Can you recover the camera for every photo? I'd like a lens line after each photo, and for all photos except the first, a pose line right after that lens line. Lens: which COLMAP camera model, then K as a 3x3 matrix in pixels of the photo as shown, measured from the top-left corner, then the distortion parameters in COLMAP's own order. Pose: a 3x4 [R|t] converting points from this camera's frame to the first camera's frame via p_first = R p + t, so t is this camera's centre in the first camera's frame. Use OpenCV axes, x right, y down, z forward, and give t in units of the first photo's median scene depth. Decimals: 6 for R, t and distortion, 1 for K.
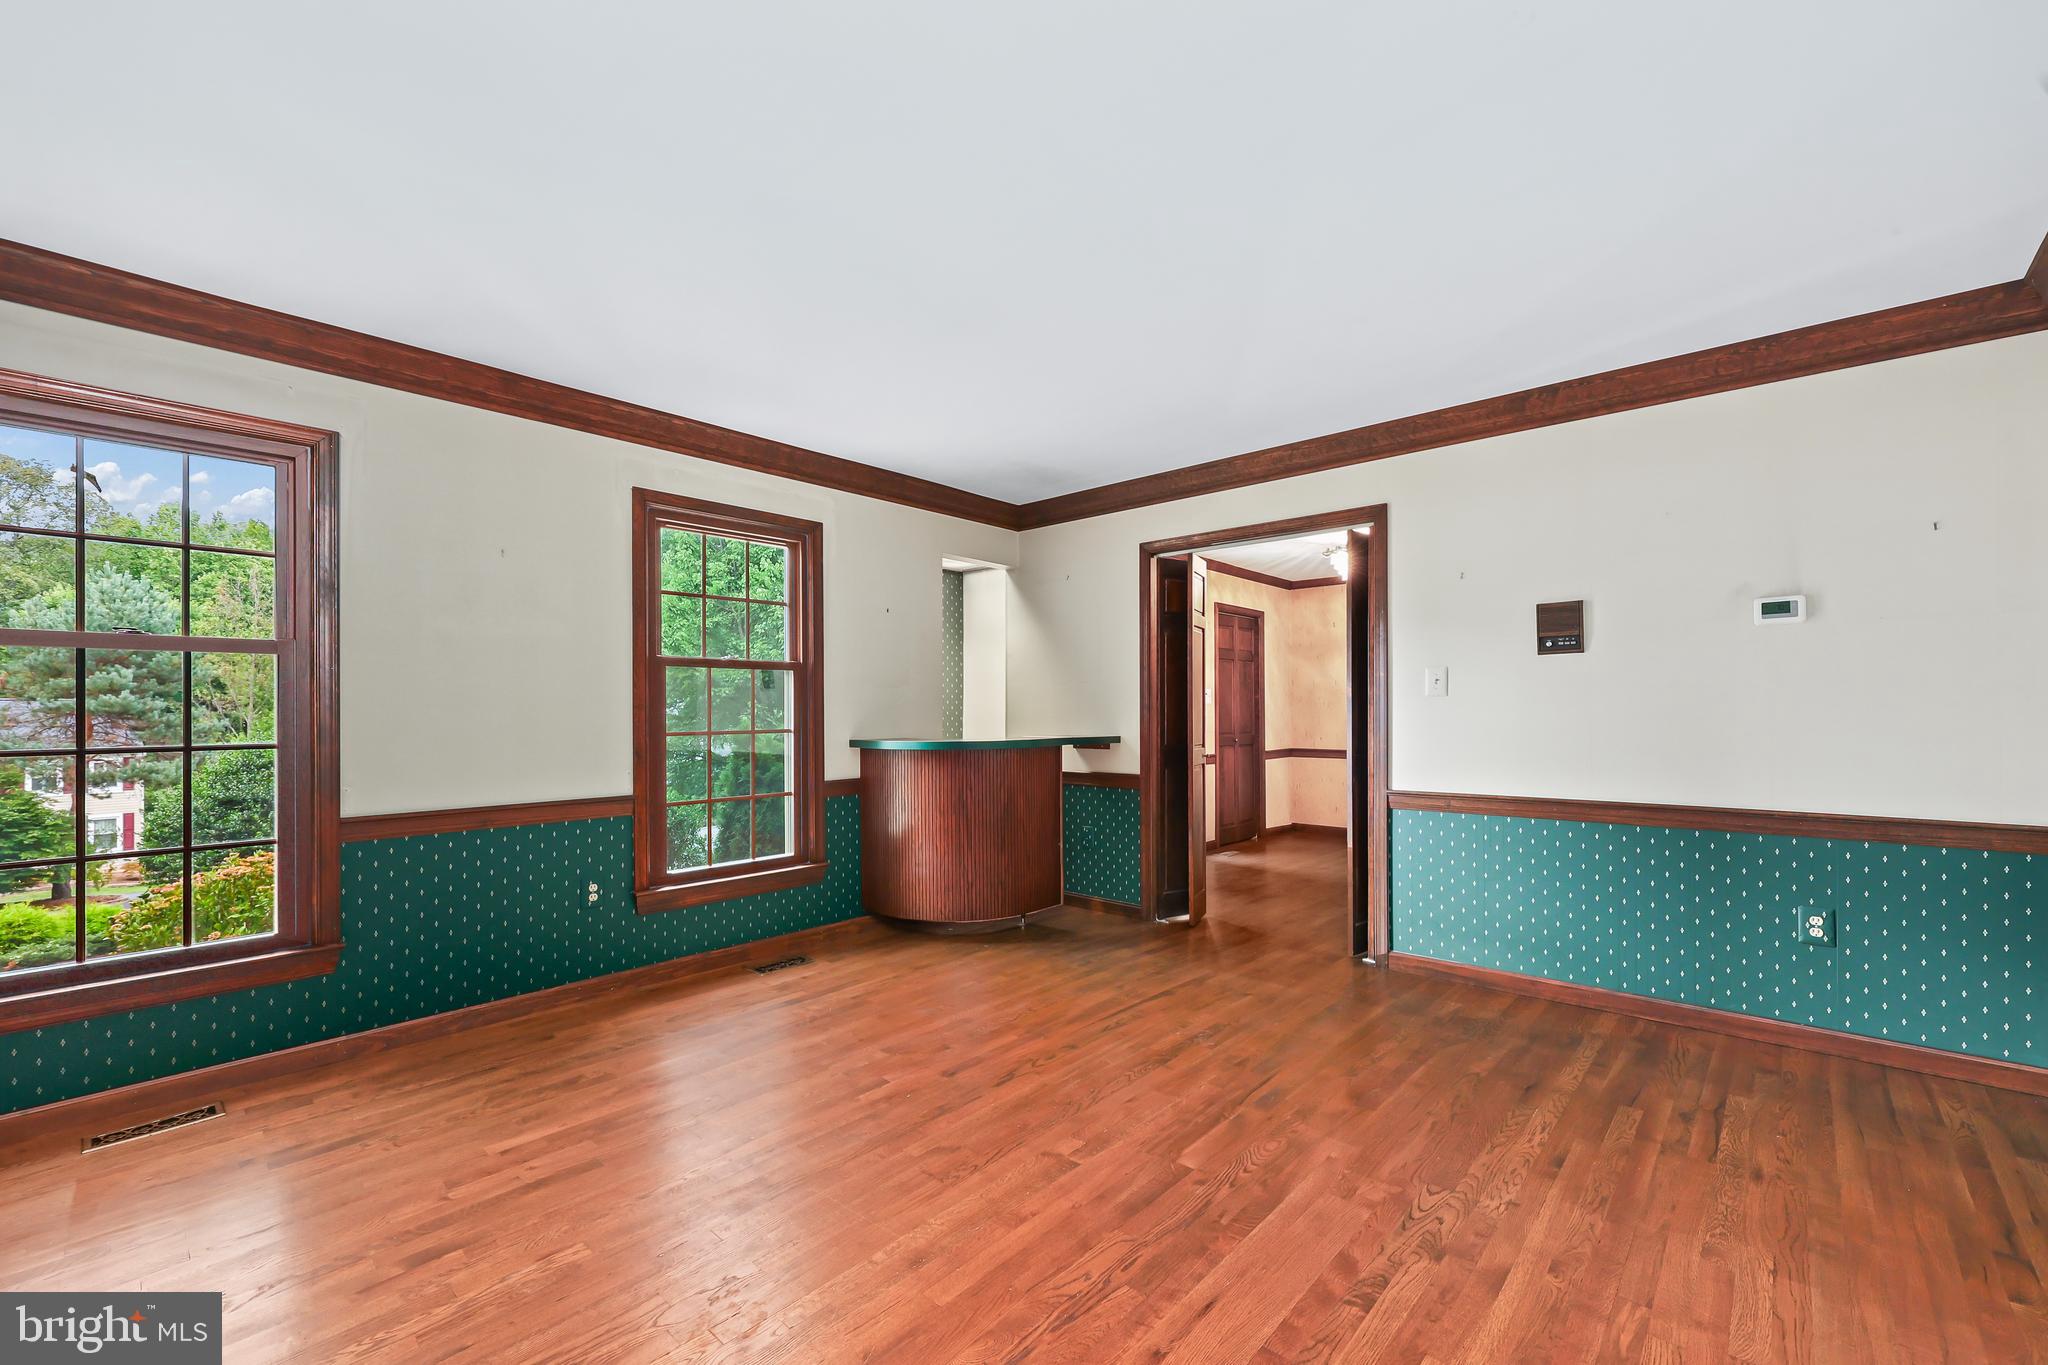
lens RADIAL K [[874.6, 0, 1029.1], [0, 874.6, 715.3], [0, 0, 1]] dist [0.002406, 0.000254]
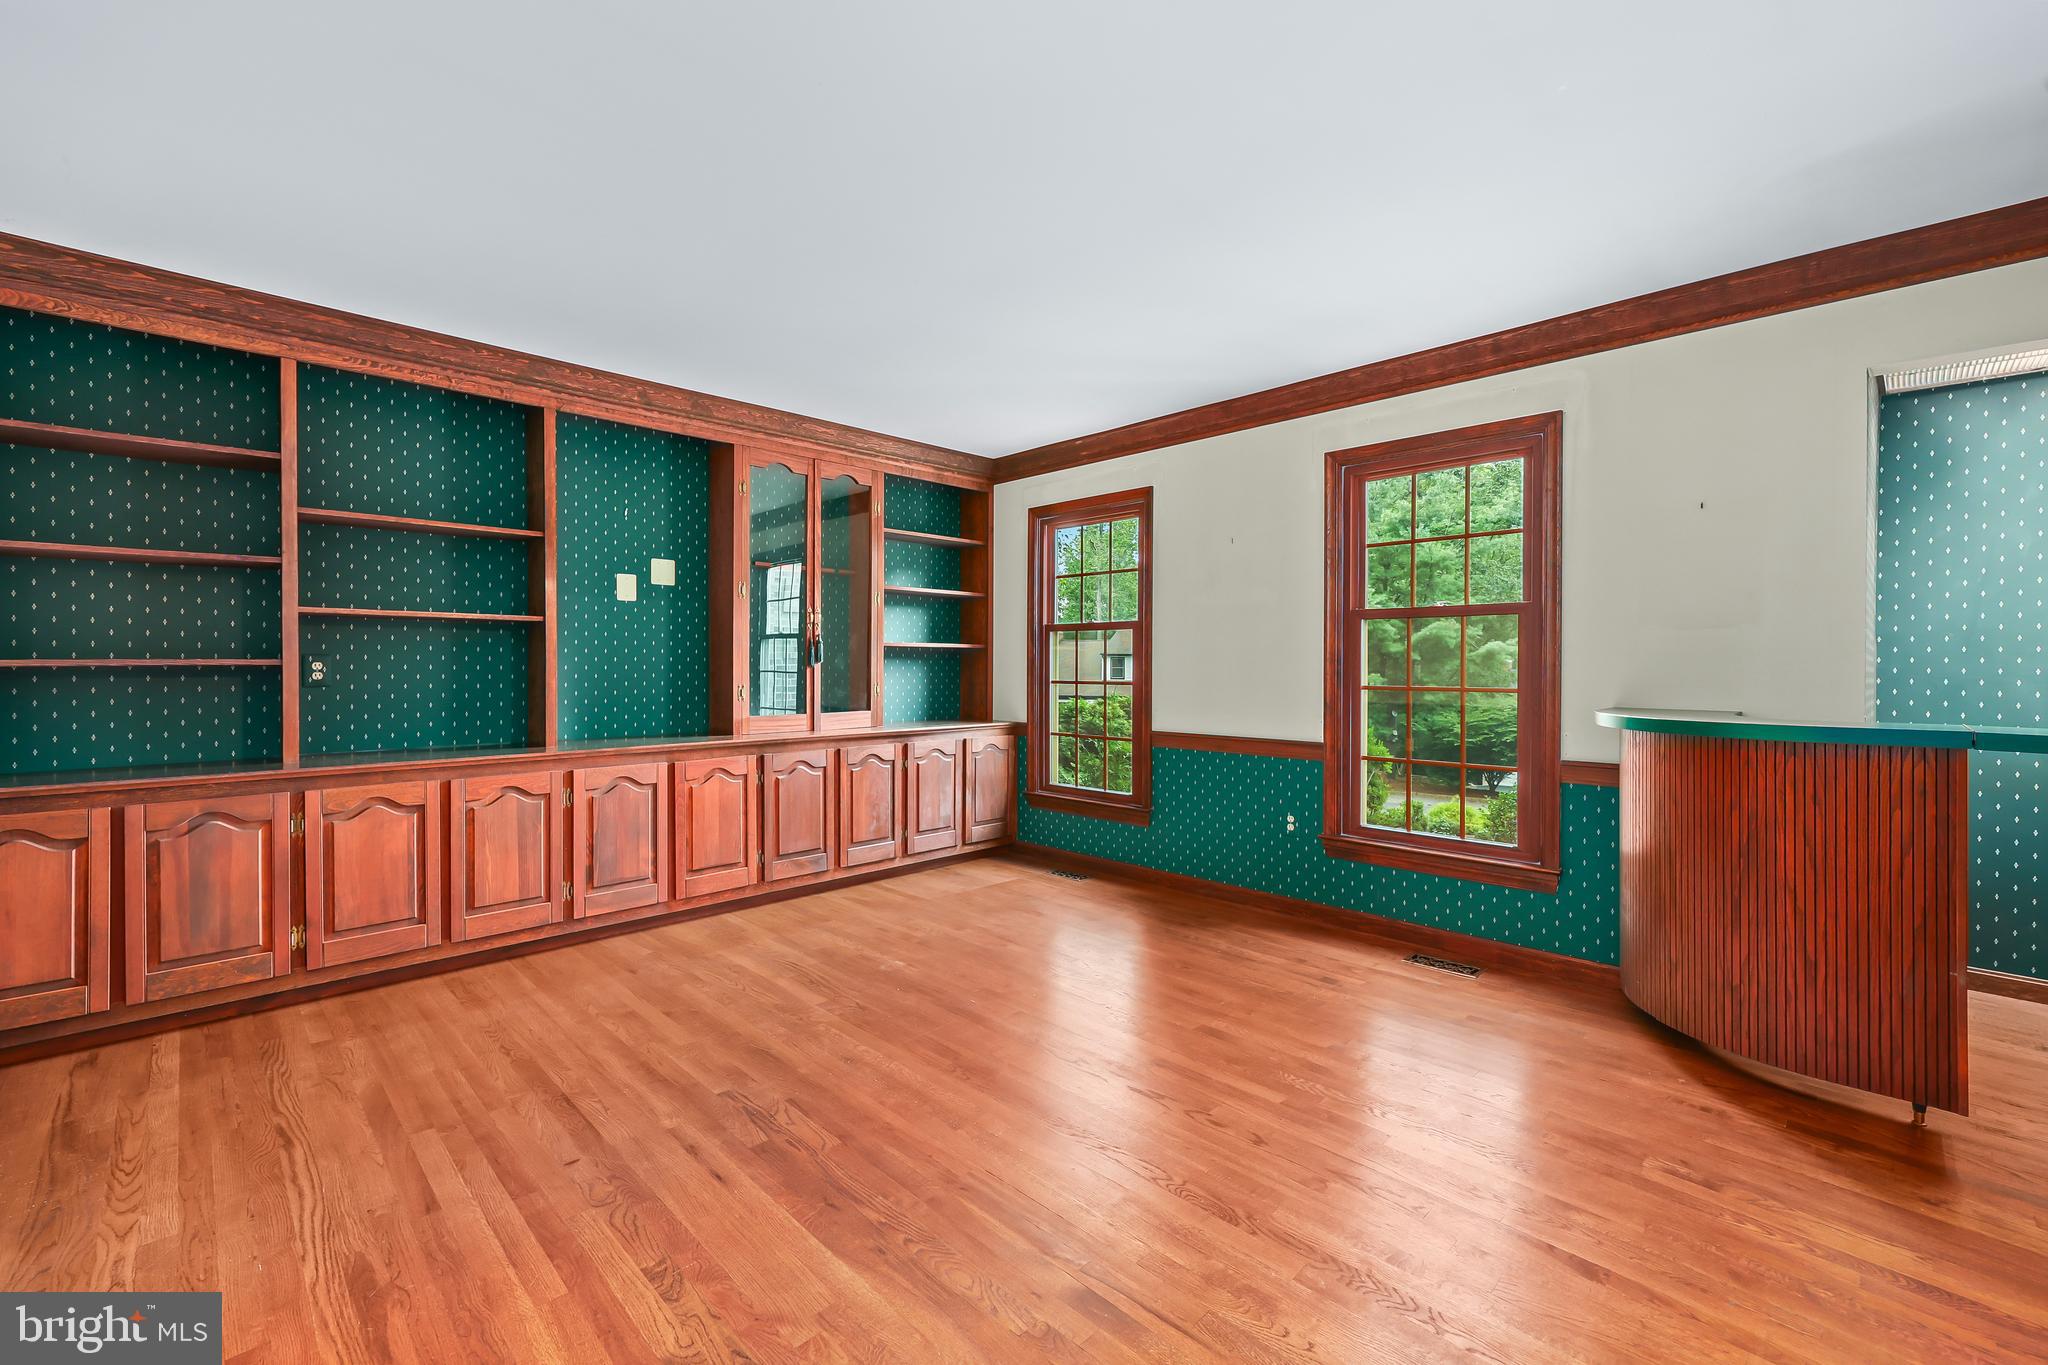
lens RADIAL K [[863.3, 0, 1024.0], [0, 863.3, 682.5], [0, 0, 1]] dist [0.001823, 0.000359]
pose [[-0.076017, 0.027455, -0.996728, 0.608831], [-0.007071, 0.999581, 0.028073, -0.009422], [0.997081, 0.009182, -0.075791, 0.694366]]
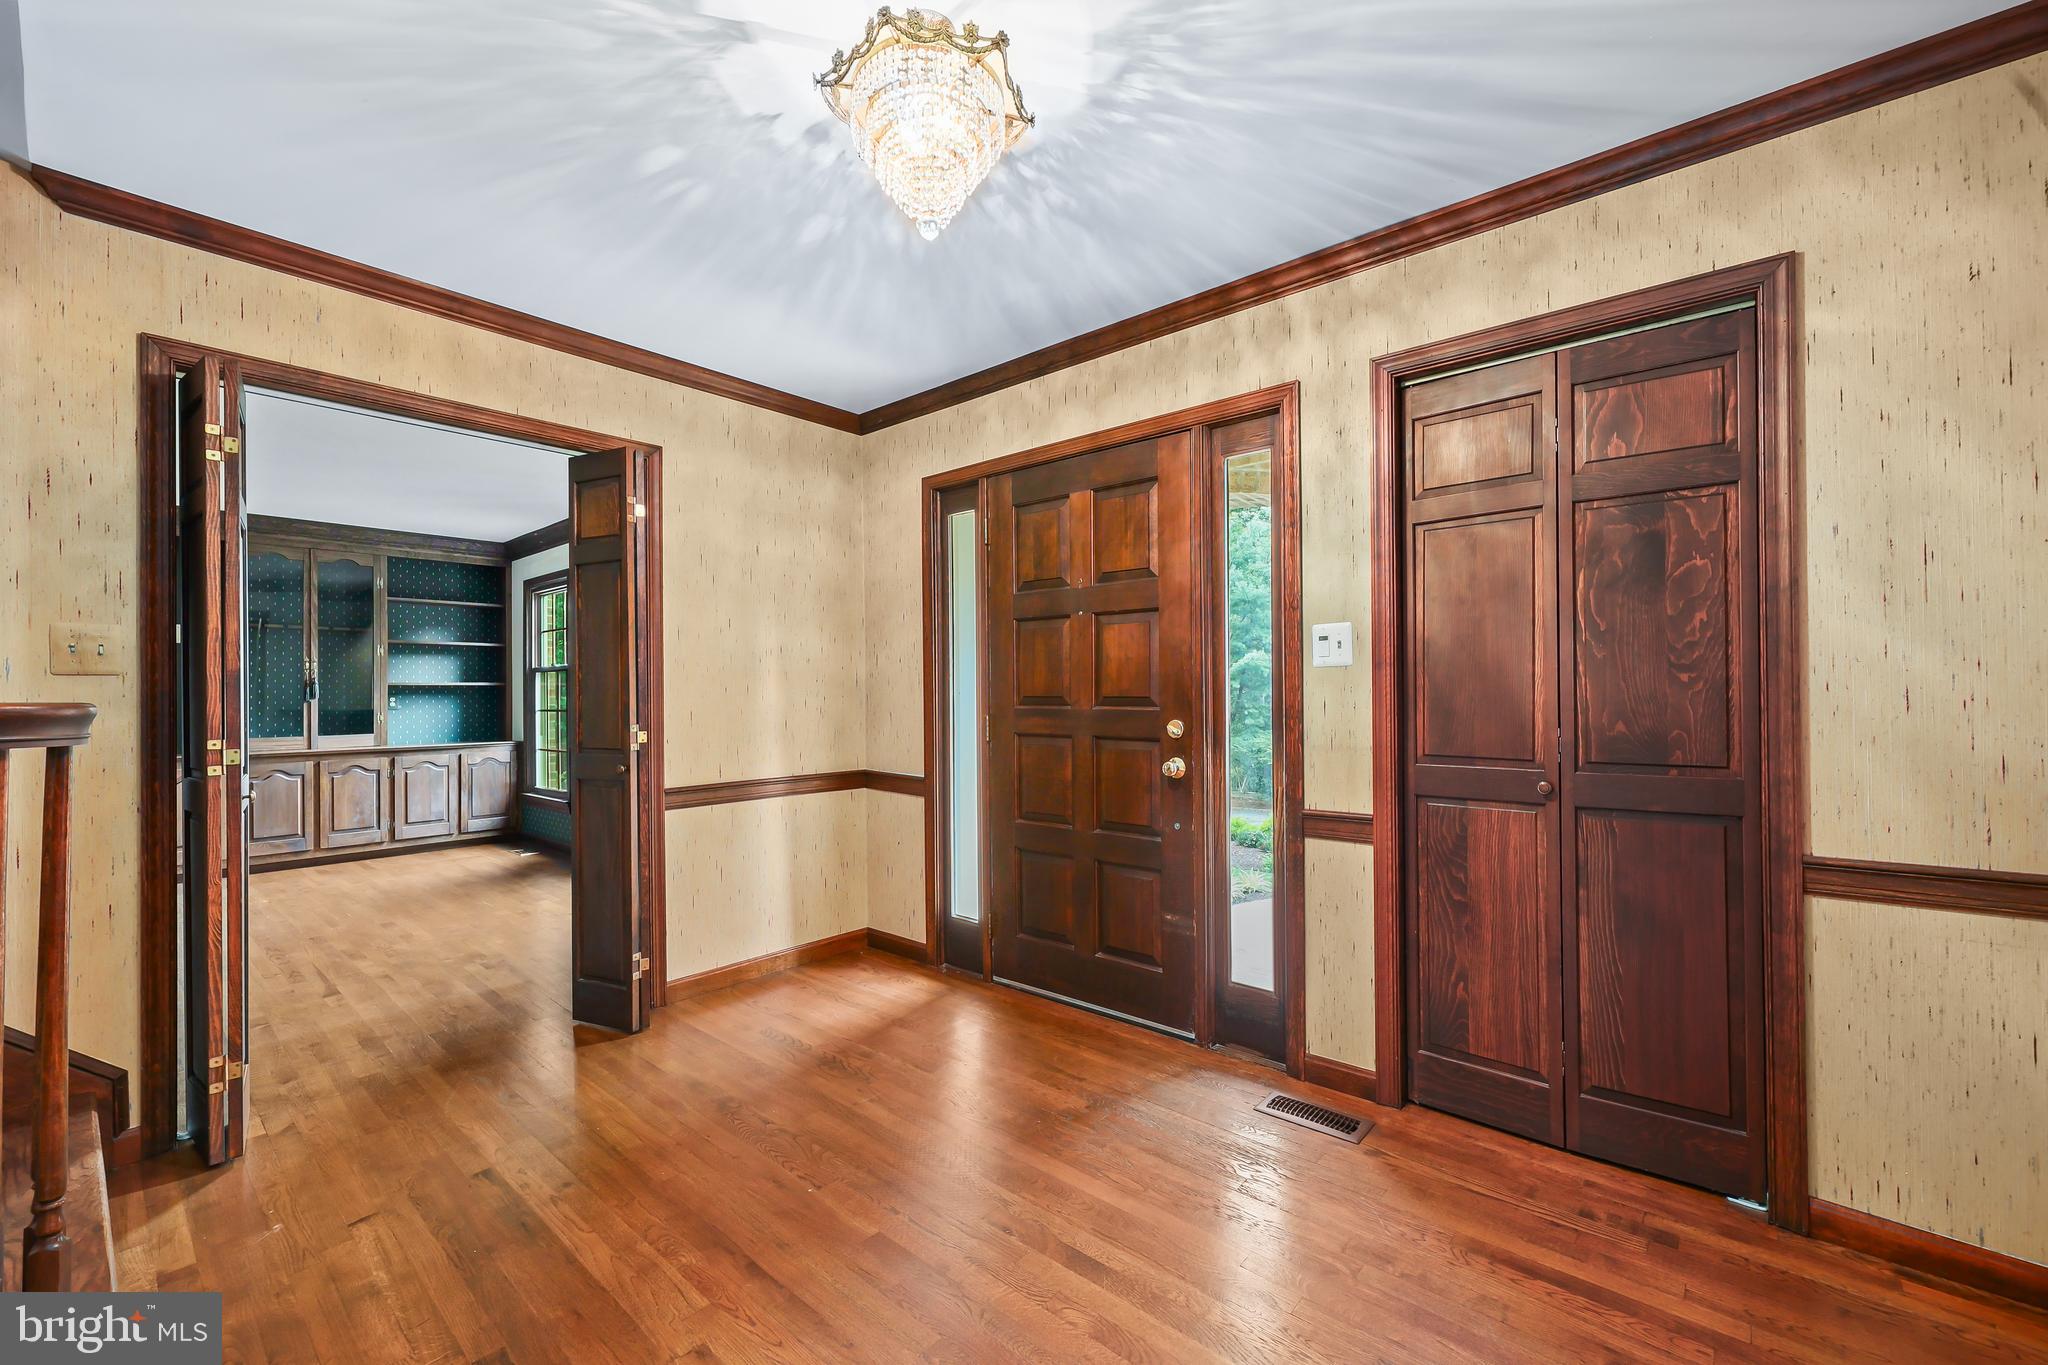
lens RADIAL K [[836.0, 0, 1024.0], [0, 836.0, 682.5], [0, 0, 1]] dist [-0.000284, -0.000024]
pose [[0.005461, -0.009069, -0.999944, 1.026607], [0.005743, 0.999943, -0.009038, -0.009068], [0.999969, -0.005693, 0.005513, 1.670456]]
